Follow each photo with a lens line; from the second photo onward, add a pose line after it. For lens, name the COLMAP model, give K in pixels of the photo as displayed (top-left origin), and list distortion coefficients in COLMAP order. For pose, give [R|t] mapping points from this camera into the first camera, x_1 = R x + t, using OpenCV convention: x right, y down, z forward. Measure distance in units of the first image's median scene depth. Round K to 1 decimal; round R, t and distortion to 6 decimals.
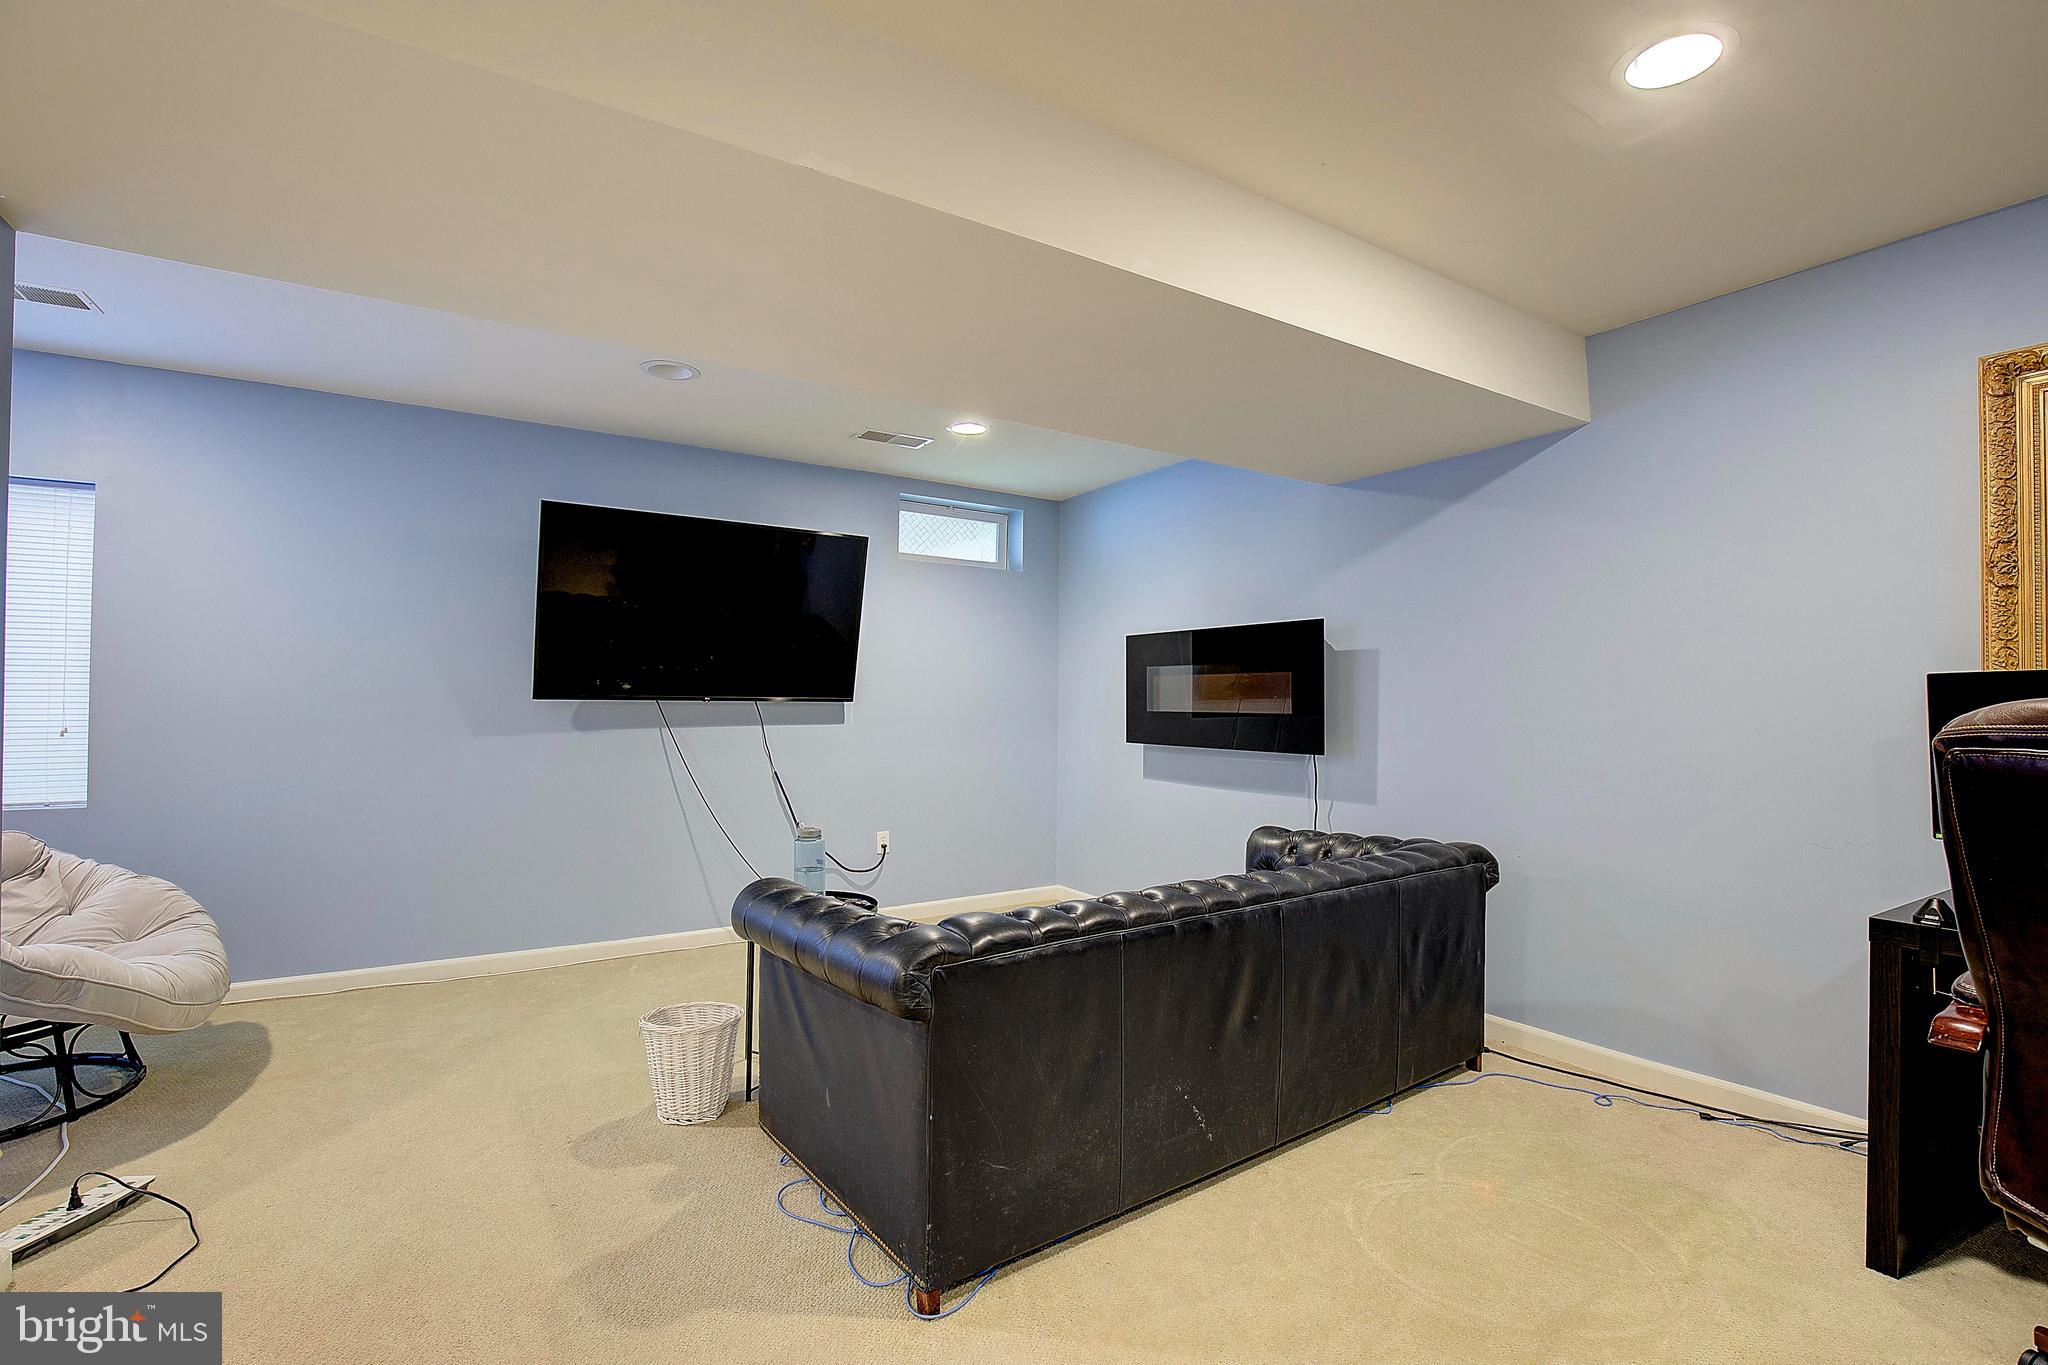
lens RADIAL K [[937.3, 0, 1015.4], [0, 937.3, 683.6], [0, 0, 1]] dist [-0.030288, 0.004642]
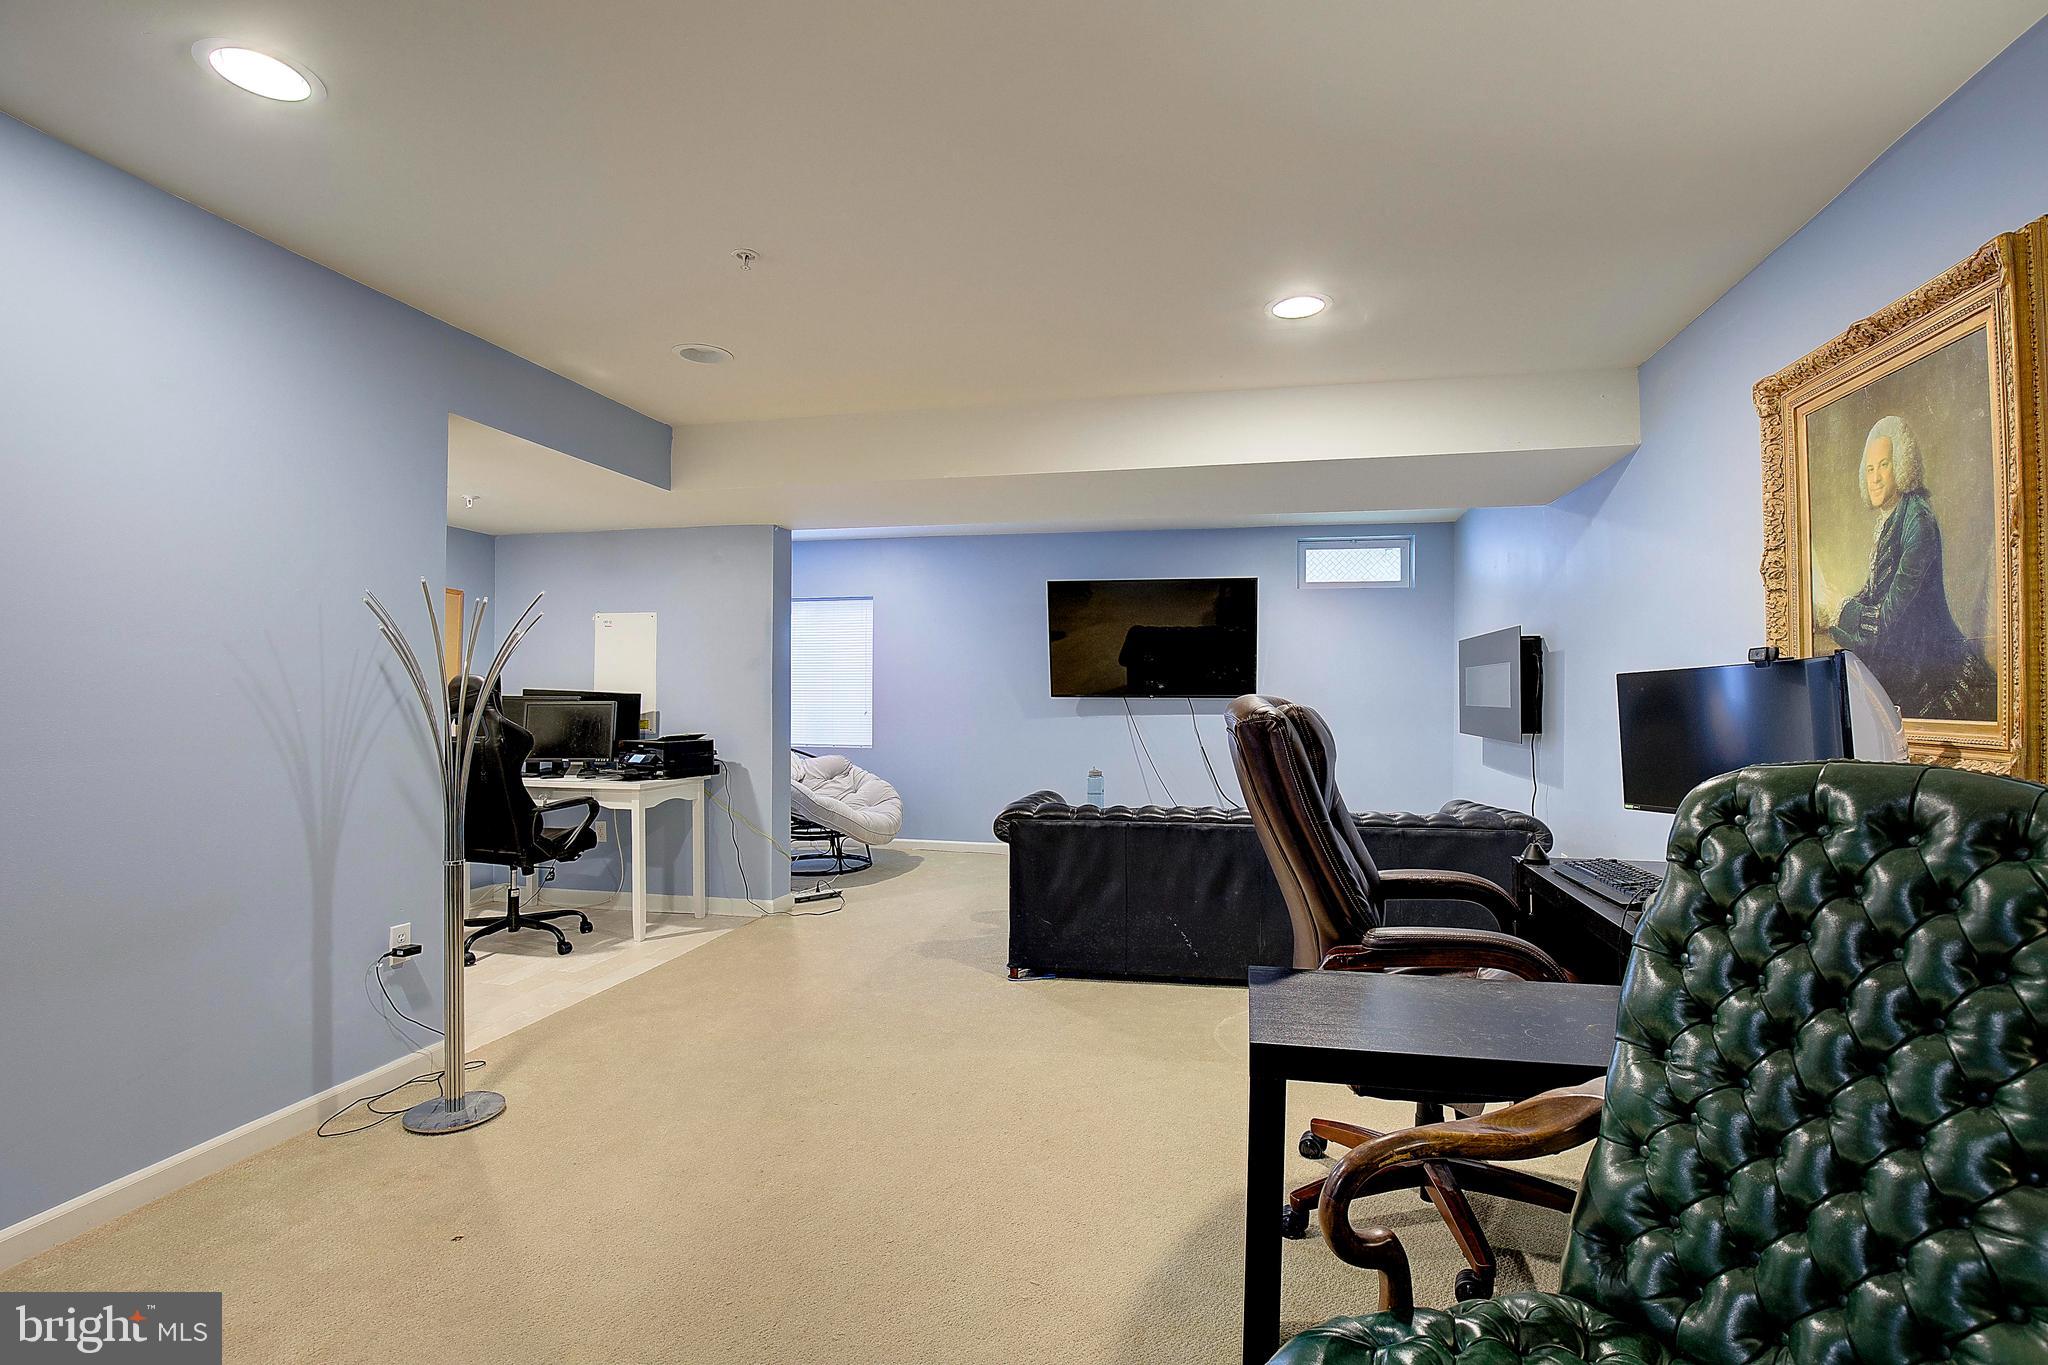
lens RADIAL K [[937.3, 0, 1033.1], [0, 937.3, 683.1], [0, 0, 1]] dist [-0.030288, 0.004642]
pose [[0.699180, -0.013261, -0.714823, 0.832579], [0.014716, 0.999883, -0.004155, -0.002323], [0.714794, -0.007614, 0.699293, -0.270222]]
